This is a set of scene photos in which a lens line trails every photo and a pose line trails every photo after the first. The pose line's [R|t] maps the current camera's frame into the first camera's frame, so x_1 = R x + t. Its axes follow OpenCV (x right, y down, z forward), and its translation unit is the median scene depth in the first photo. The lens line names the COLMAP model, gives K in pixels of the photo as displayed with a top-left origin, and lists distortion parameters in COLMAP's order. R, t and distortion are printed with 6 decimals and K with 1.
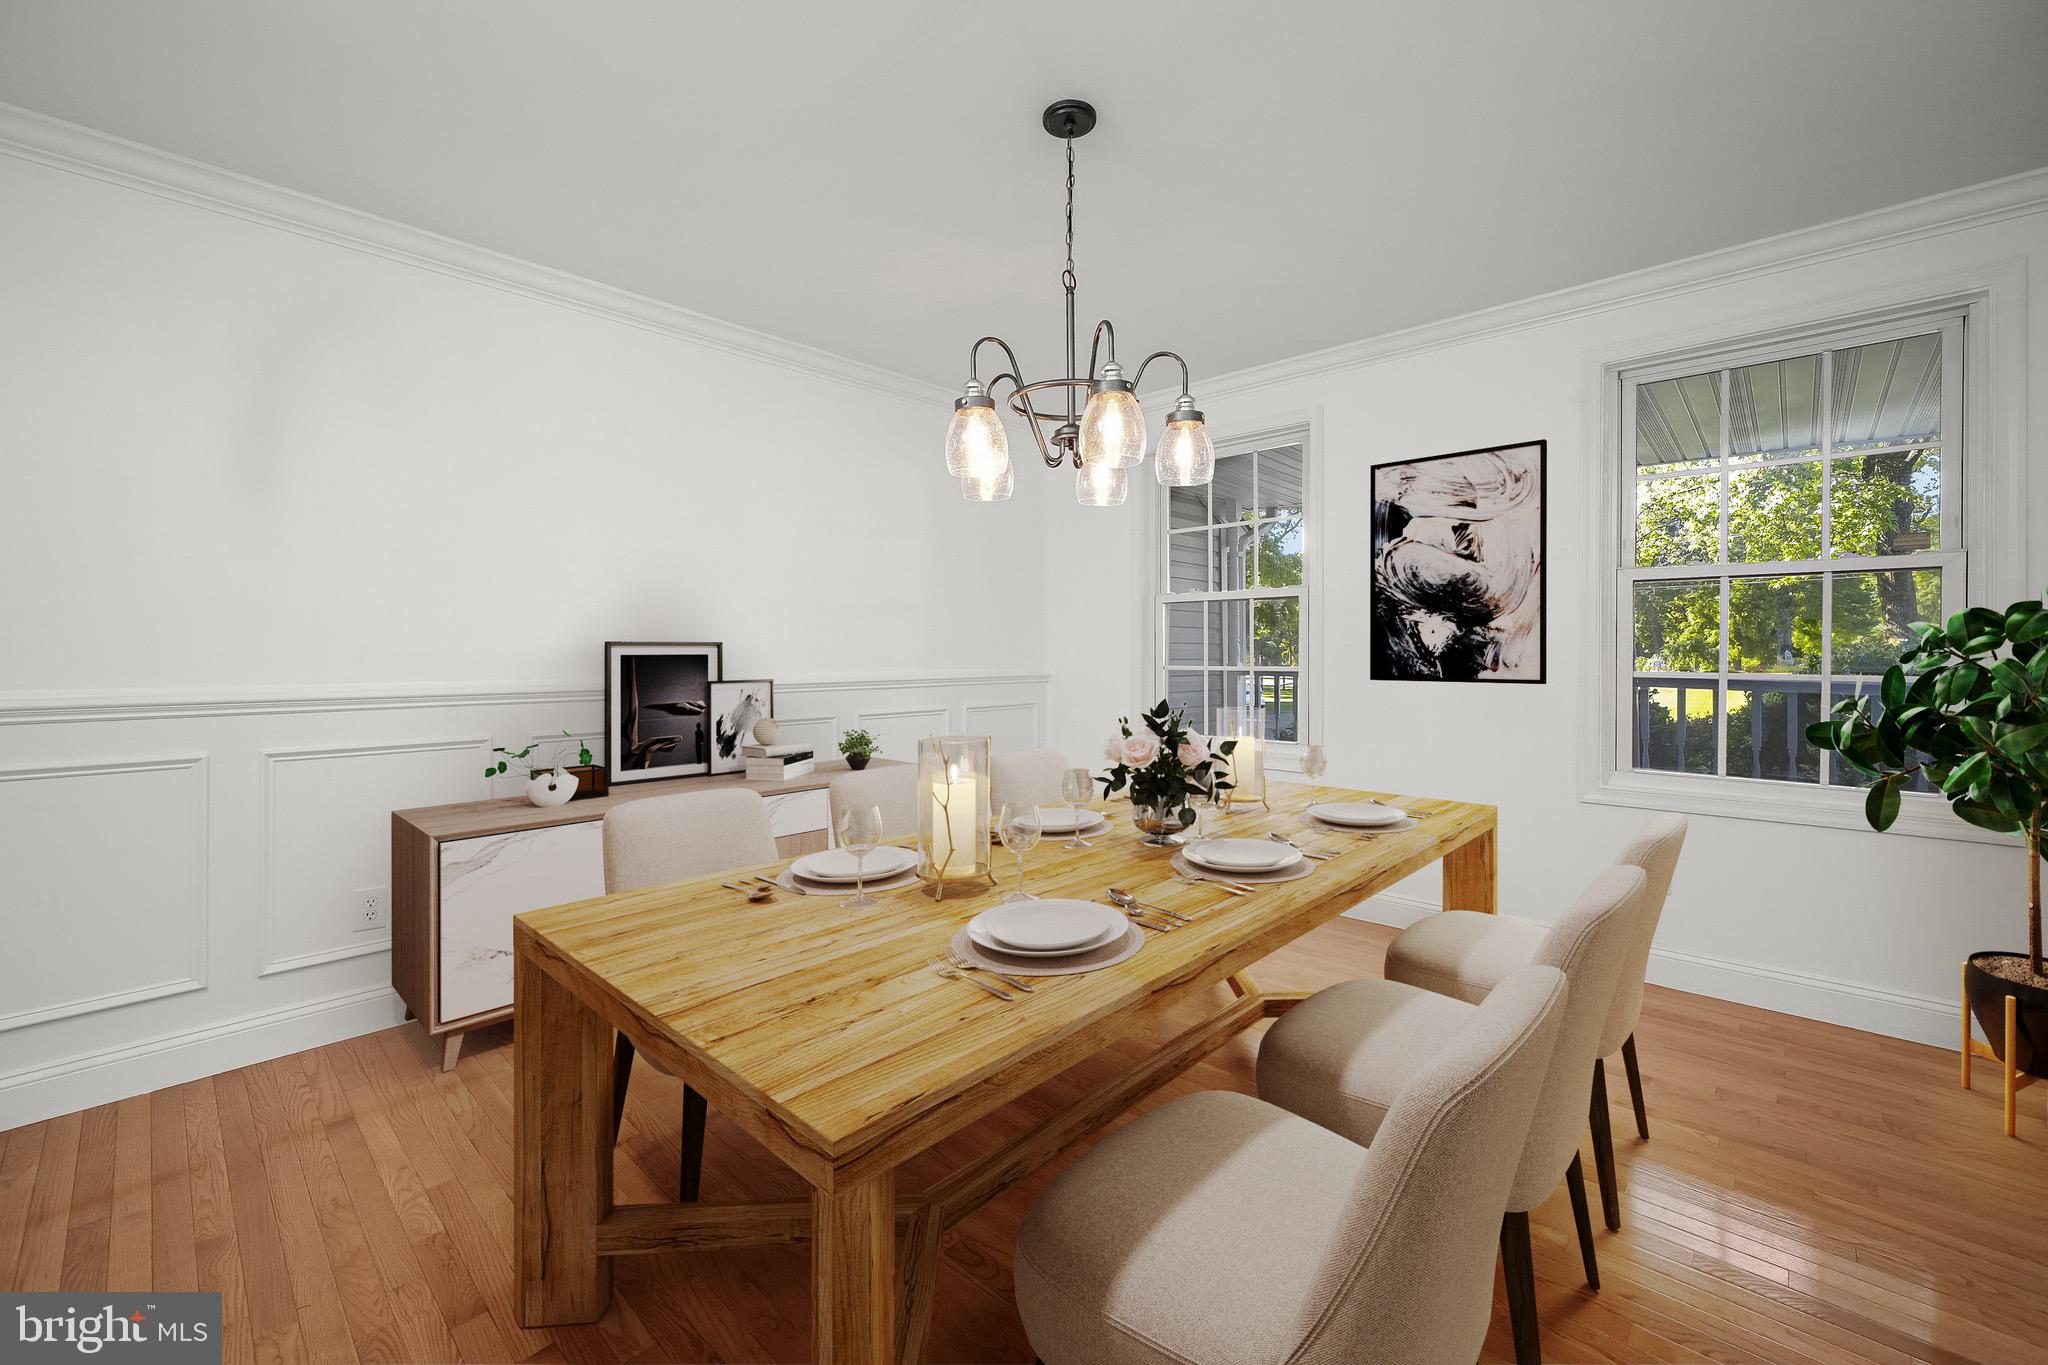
lens RADIAL K [[820.7, 0, 1028.3], [0, 820.7, 643.6], [0, 0, 1]] dist [0.009355, -0.000023]
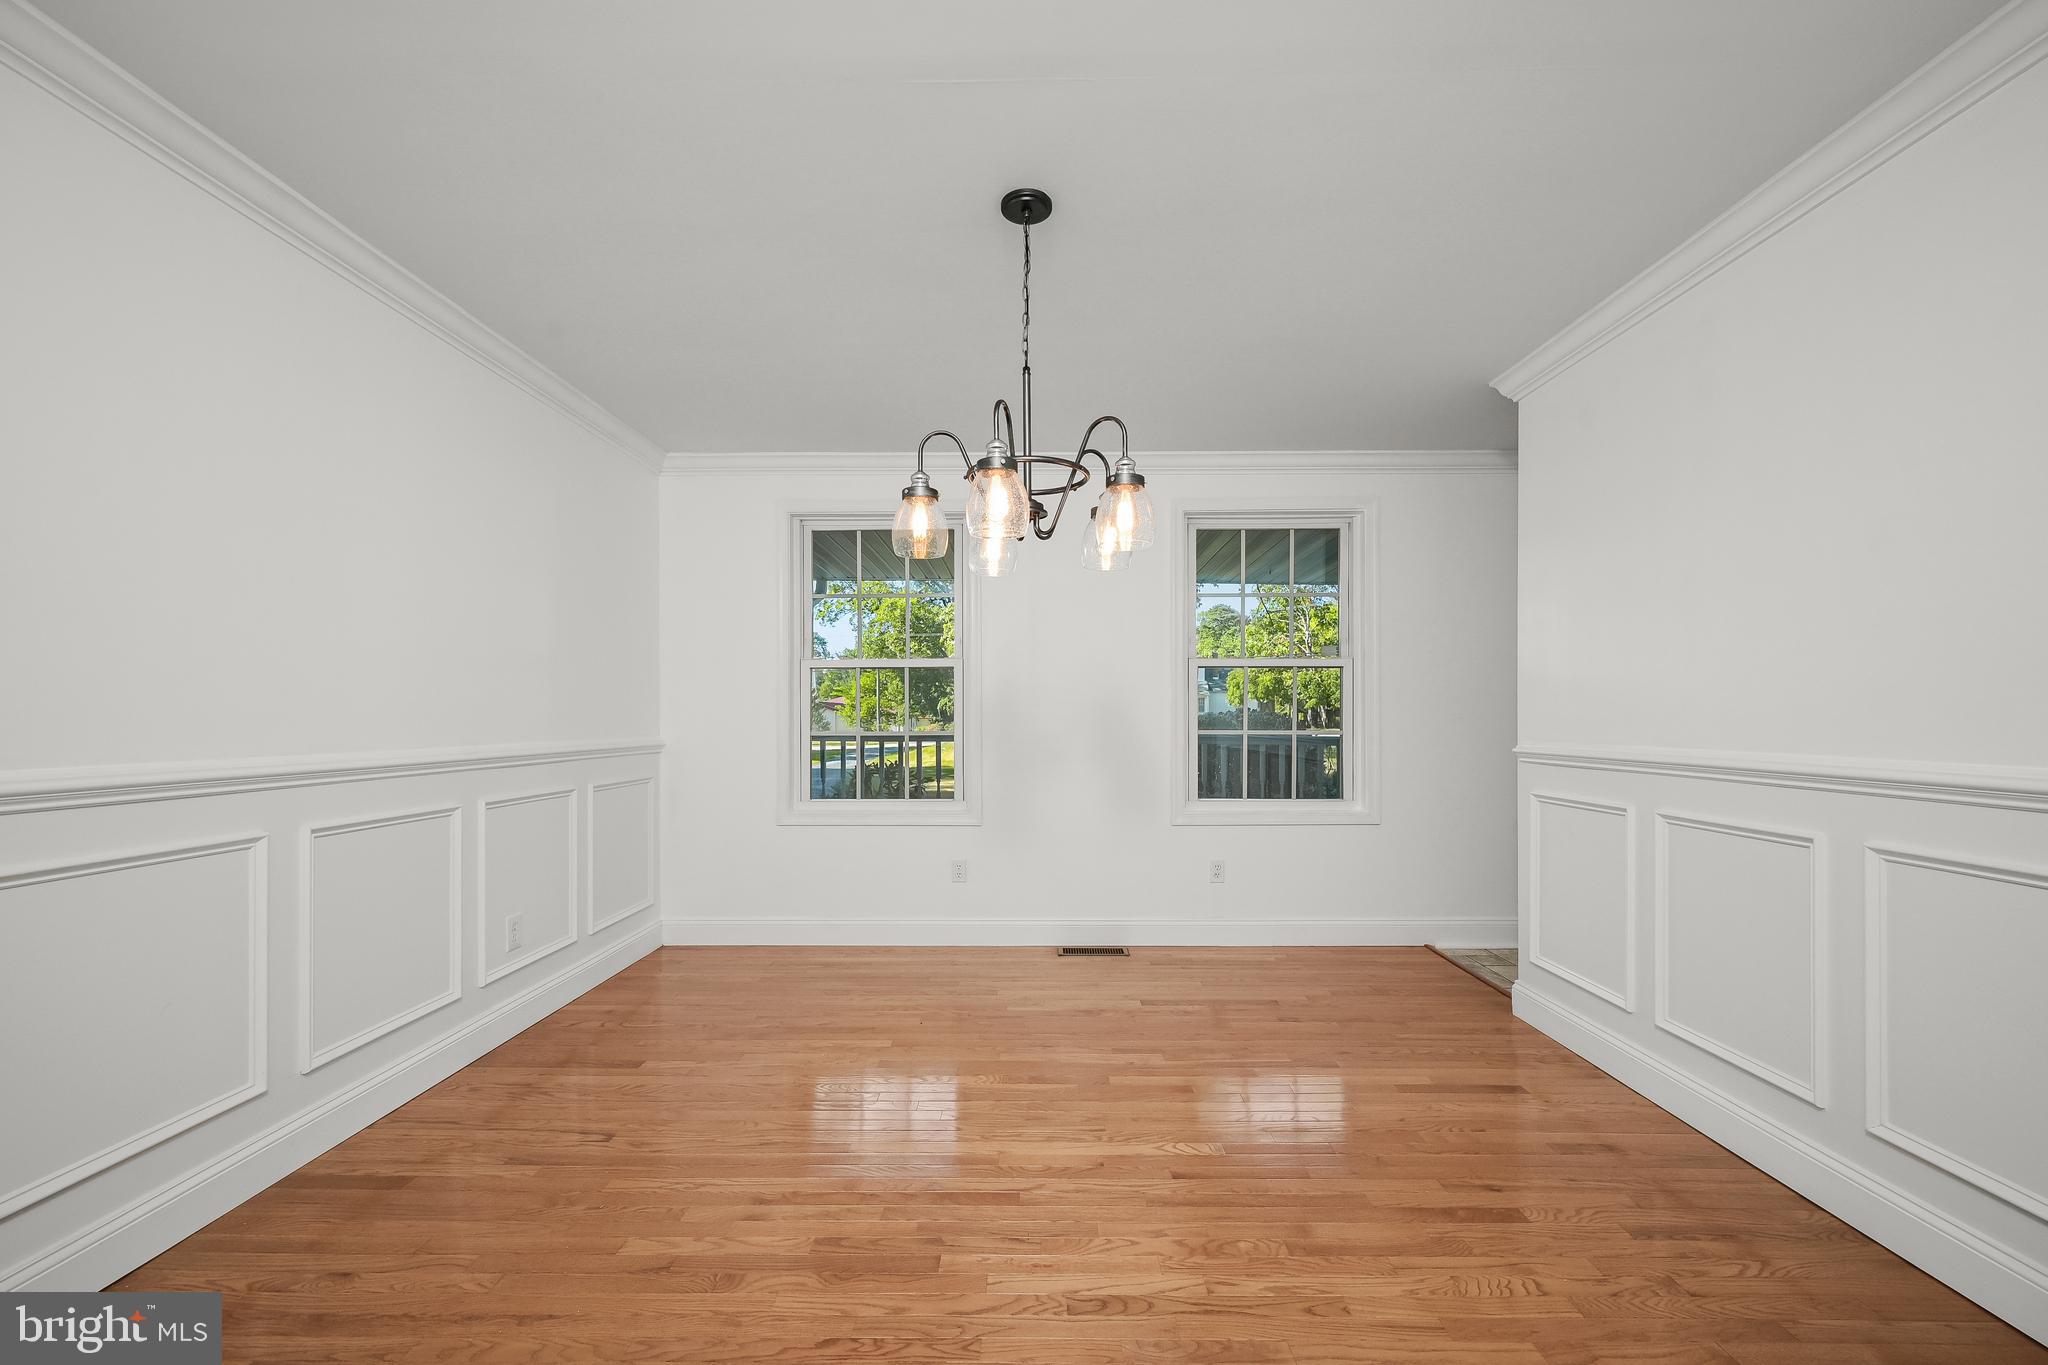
lens RADIAL K [[813.1, 0, 1025.9], [0, 813.1, 711.6], [0, 0, 1]] dist [-0.000028, 0.000043]
pose [[0.742716, 0.000451, 0.669606, -0.448425], [-0.004197, 0.999983, 0.003982, -0.003602], [-0.669593, -0.005768, 0.742706, 0.166325]]
